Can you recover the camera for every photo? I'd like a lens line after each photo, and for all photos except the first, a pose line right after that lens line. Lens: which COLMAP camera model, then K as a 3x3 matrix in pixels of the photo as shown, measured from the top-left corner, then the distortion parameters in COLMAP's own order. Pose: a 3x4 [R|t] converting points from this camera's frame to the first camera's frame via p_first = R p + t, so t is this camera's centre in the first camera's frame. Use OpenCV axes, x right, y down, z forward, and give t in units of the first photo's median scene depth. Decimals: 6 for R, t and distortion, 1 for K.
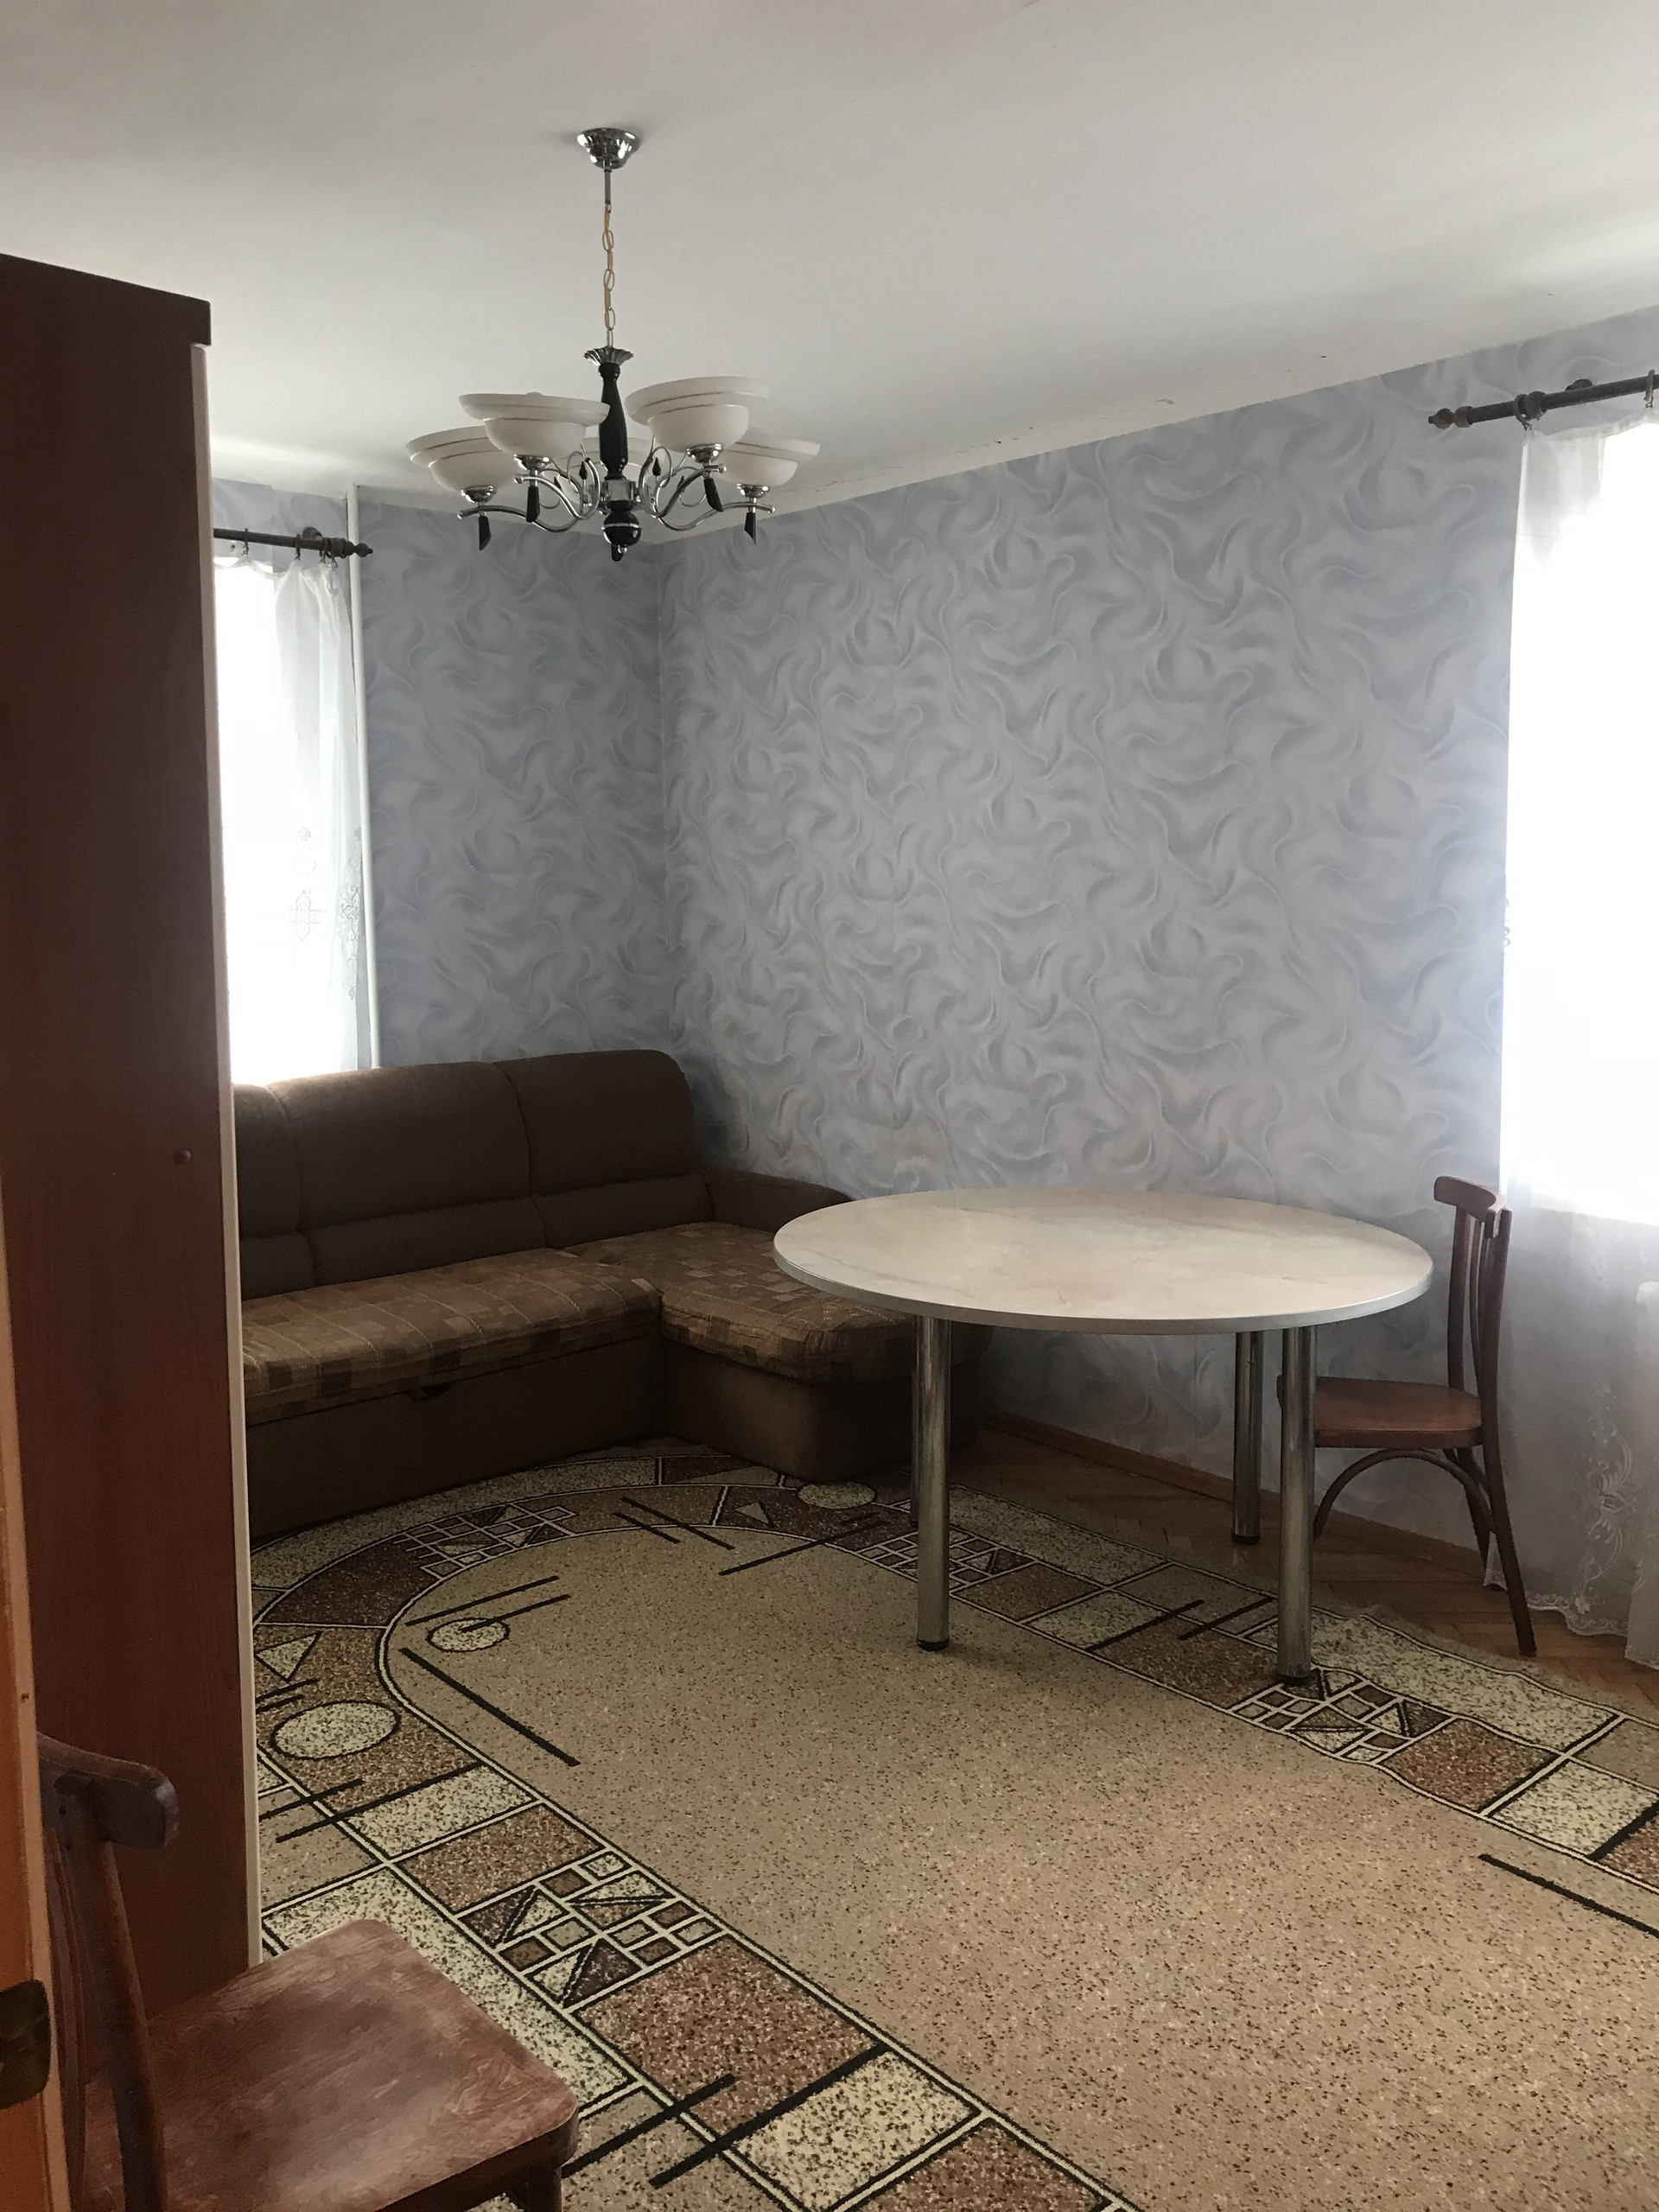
lens RADIAL K [[1775.6, 0, 829.5], [0, 1775.6, 1106.0], [0, 0, 1]] dist [0.006232, 0.005037]
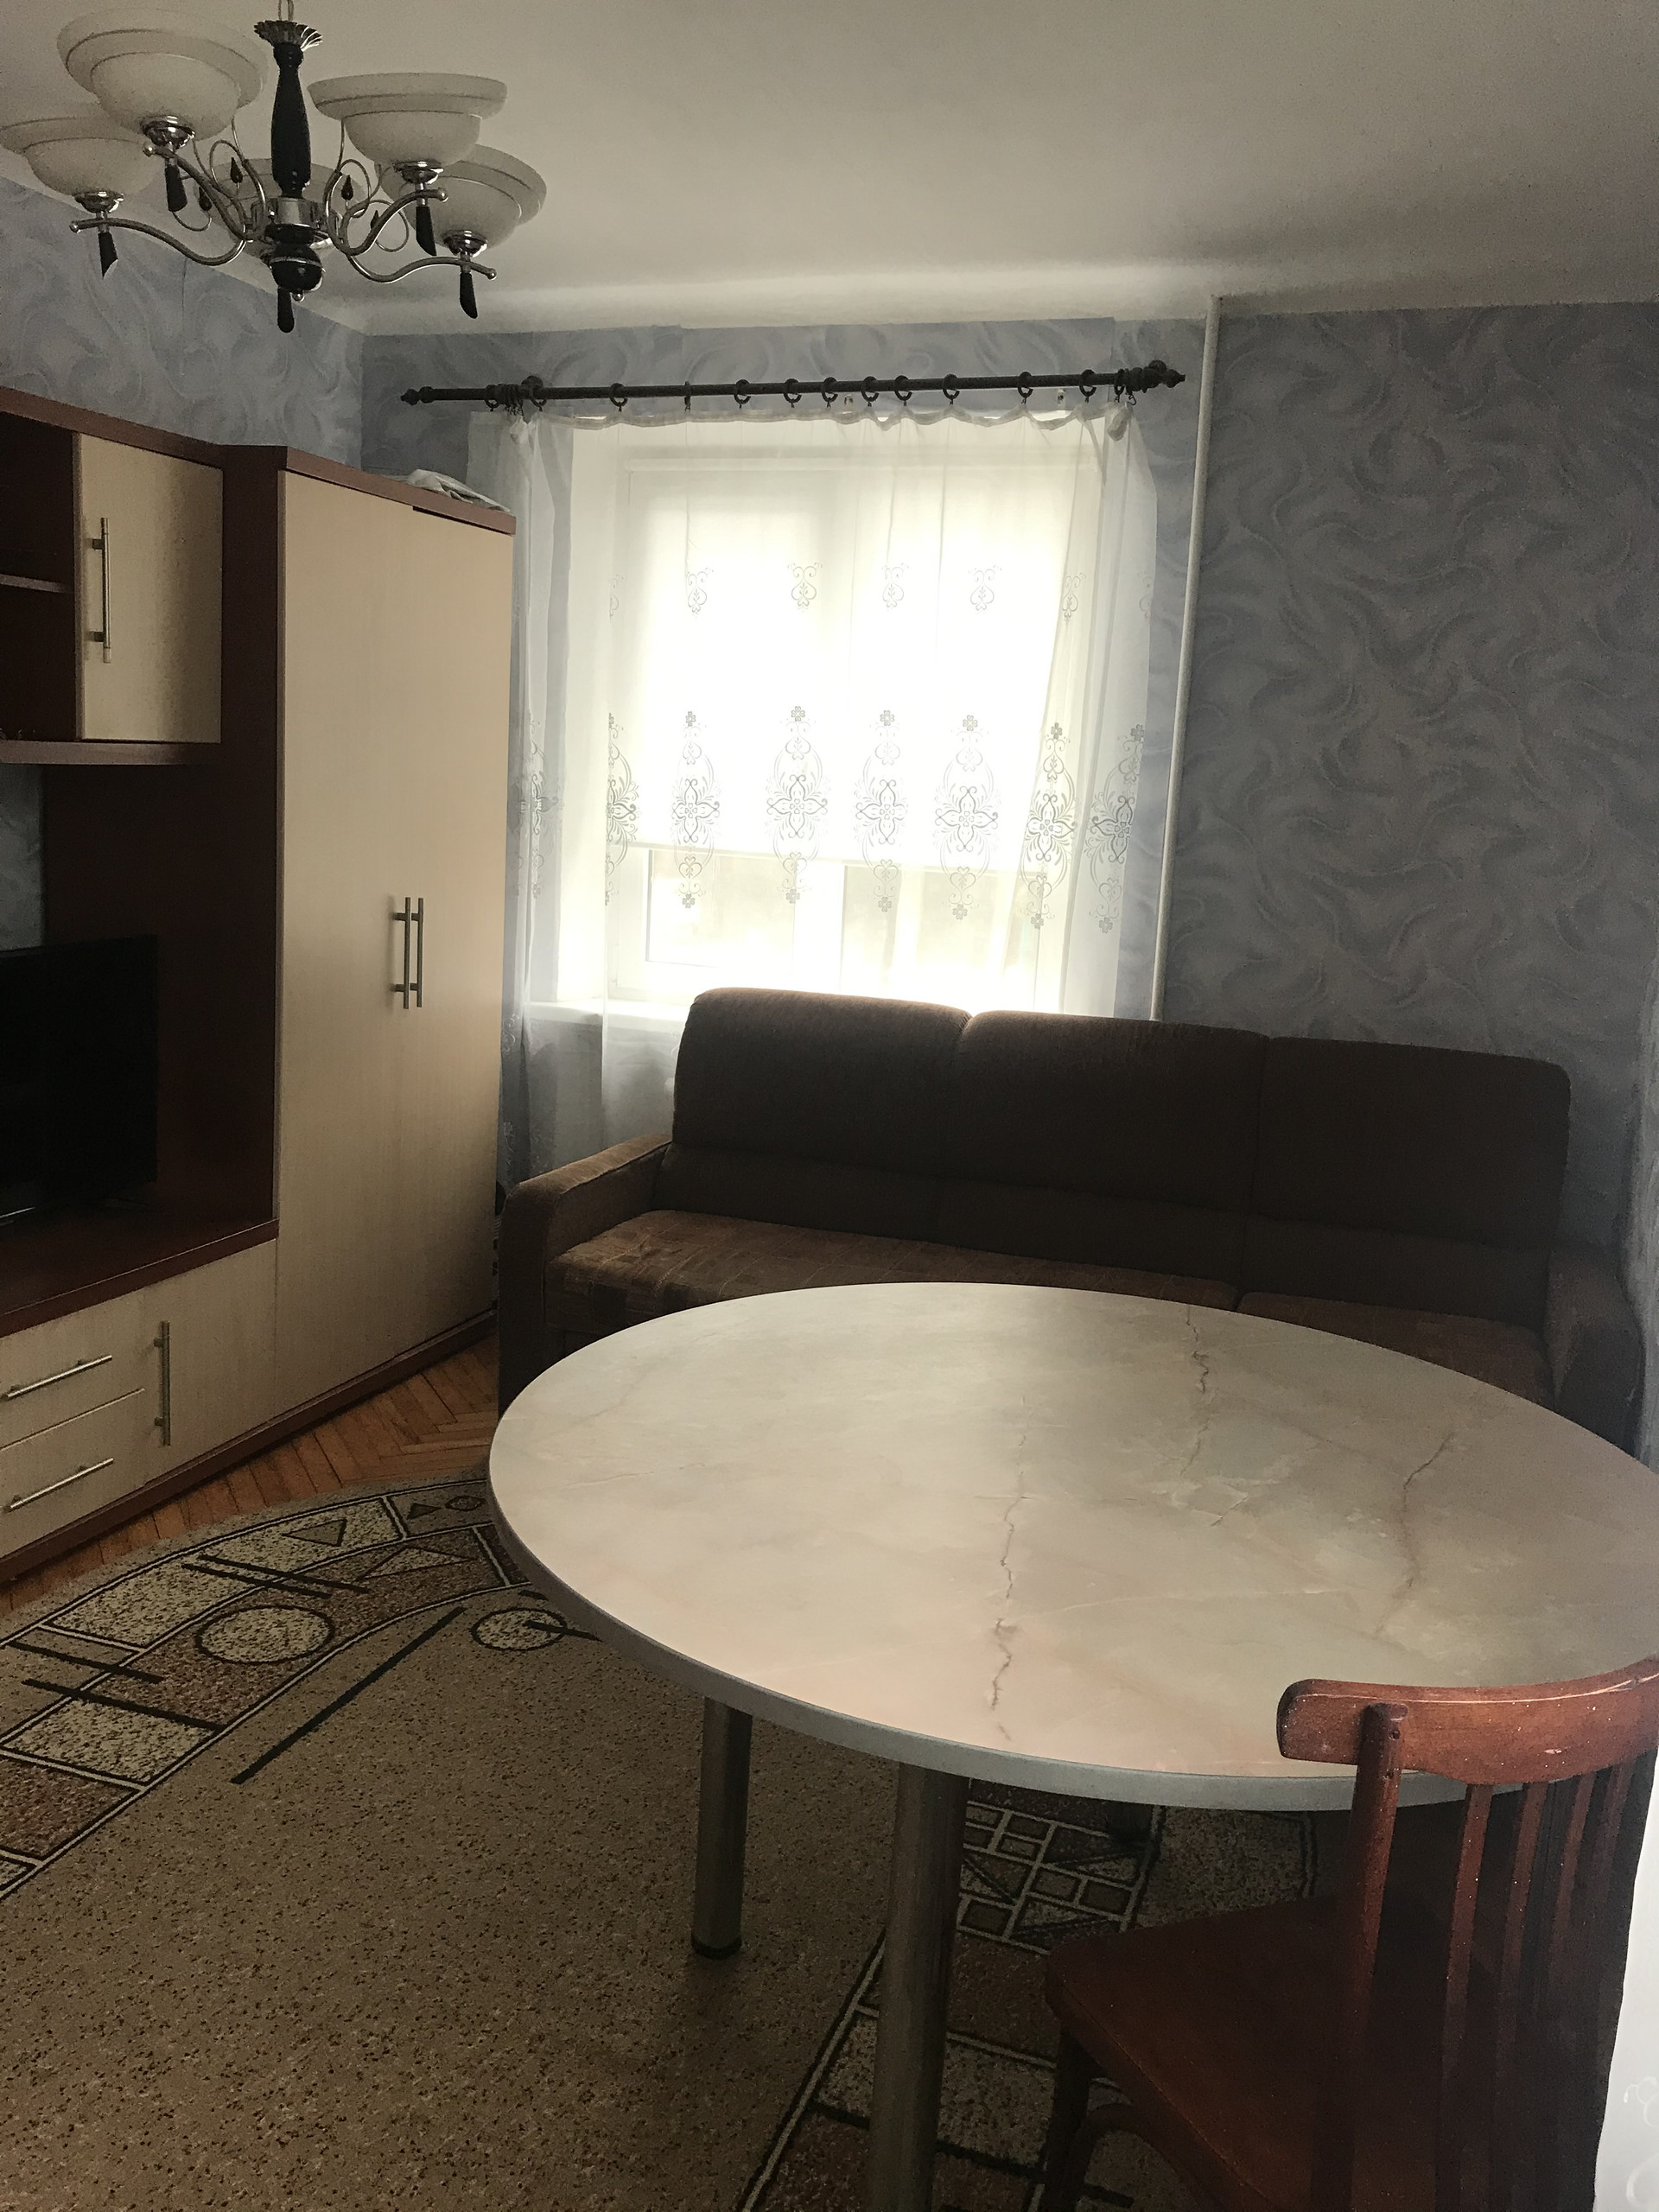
lens RADIAL K [[1775.6, 0, 829.5], [0, 1775.6, 1106.0], [0, 0, 1]] dist [0.006232, 0.005037]
pose [[0.494741, 0.183715, -0.849400, 0.581049], [-0.161857, 0.979777, 0.117639, -0.083385], [0.853835, 0.079280, 0.514471, 0.678427]]
